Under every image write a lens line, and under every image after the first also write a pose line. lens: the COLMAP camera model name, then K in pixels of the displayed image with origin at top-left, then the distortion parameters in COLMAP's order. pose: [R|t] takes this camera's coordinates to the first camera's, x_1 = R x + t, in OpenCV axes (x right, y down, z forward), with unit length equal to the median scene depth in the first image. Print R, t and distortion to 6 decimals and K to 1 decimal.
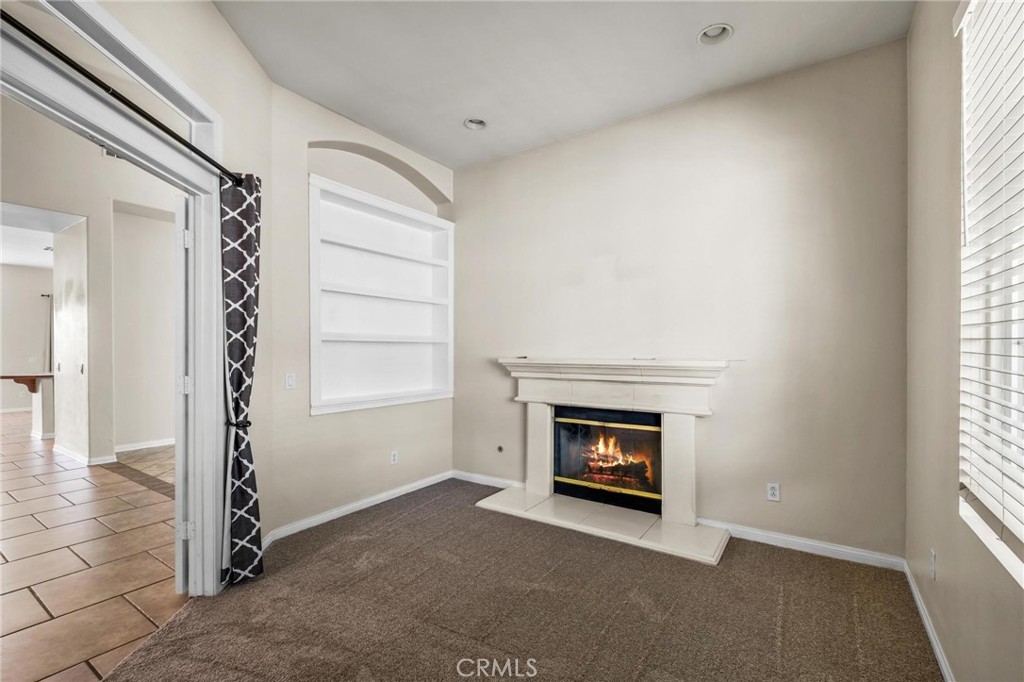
lens RADIAL K [[452.7, 0, 527.7], [0, 452.7, 351.2], [0, 0, 1]] dist [0.000790, -0.000241]
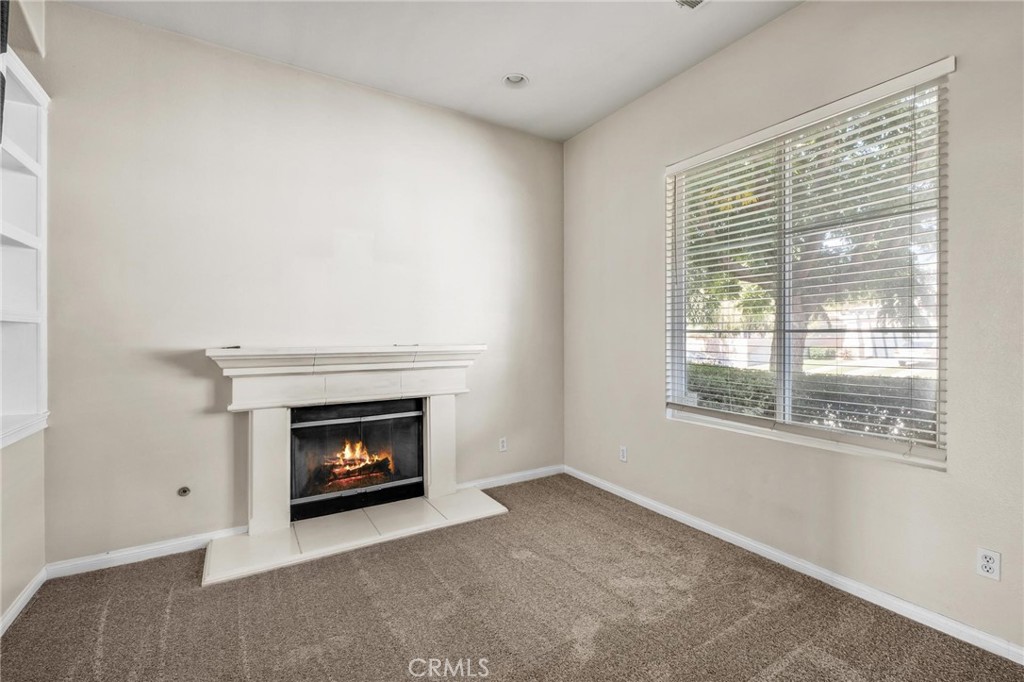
lens RADIAL K [[439.0, 0, 515.1], [0, 439.0, 335.8], [0, 0, 1]] dist [-0.000232, -0.000090]
pose [[0.423756, 0.001537, 0.905775, -0.470602], [0.009060, 0.999941, -0.005935, 0.003932], [-0.905731, 0.010721, 0.423717, 0.341238]]
